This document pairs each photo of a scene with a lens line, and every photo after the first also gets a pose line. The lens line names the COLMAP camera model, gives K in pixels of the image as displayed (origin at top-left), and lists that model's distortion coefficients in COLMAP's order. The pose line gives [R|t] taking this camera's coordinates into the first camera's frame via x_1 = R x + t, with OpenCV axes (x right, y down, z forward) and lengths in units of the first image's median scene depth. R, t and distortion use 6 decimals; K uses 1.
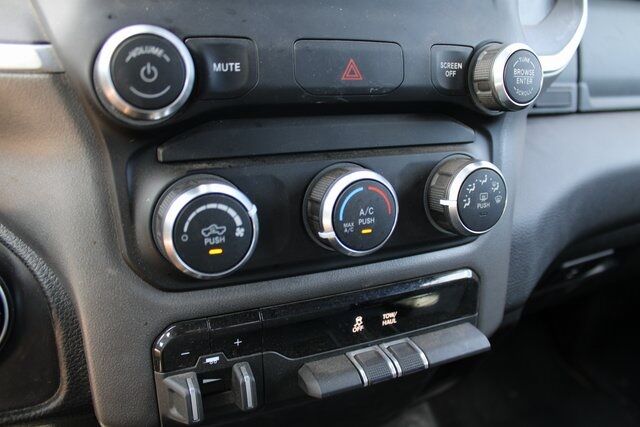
lens RADIAL K [[520.2, 0, 320.0], [0, 520.2, 227.0], [0, 0, 1]] dist [-0.140956, 0.093339]
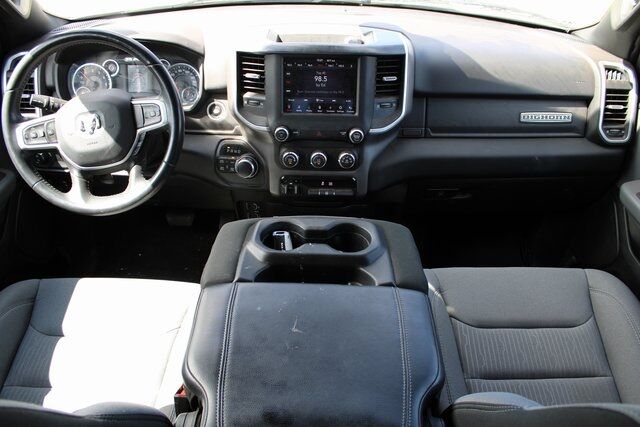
lens RADIAL K [[520.2, 0, 320.0], [0, 520.2, 227.0], [0, 0, 1]] dist [-0.140956, 0.093339]
pose [[0.900529, 0.200060, -0.386035, 2.230393], [-0.136441, 0.973034, 0.185981, -0.344641], [0.412832, -0.114810, 0.903542, -3.783552]]
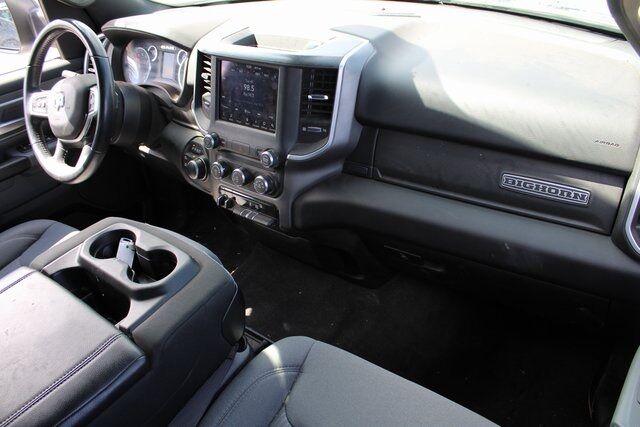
lens RADIAL K [[520.2, 0, 320.0], [0, 520.2, 227.0], [0, 0, 1]] dist [-0.140956, 0.093339]
pose [[0.448428, 0.412826, -0.792772, 4.280095], [-0.255751, 0.909128, 0.328752, -1.336963], [0.856448, 0.055331, 0.513259, -0.769252]]
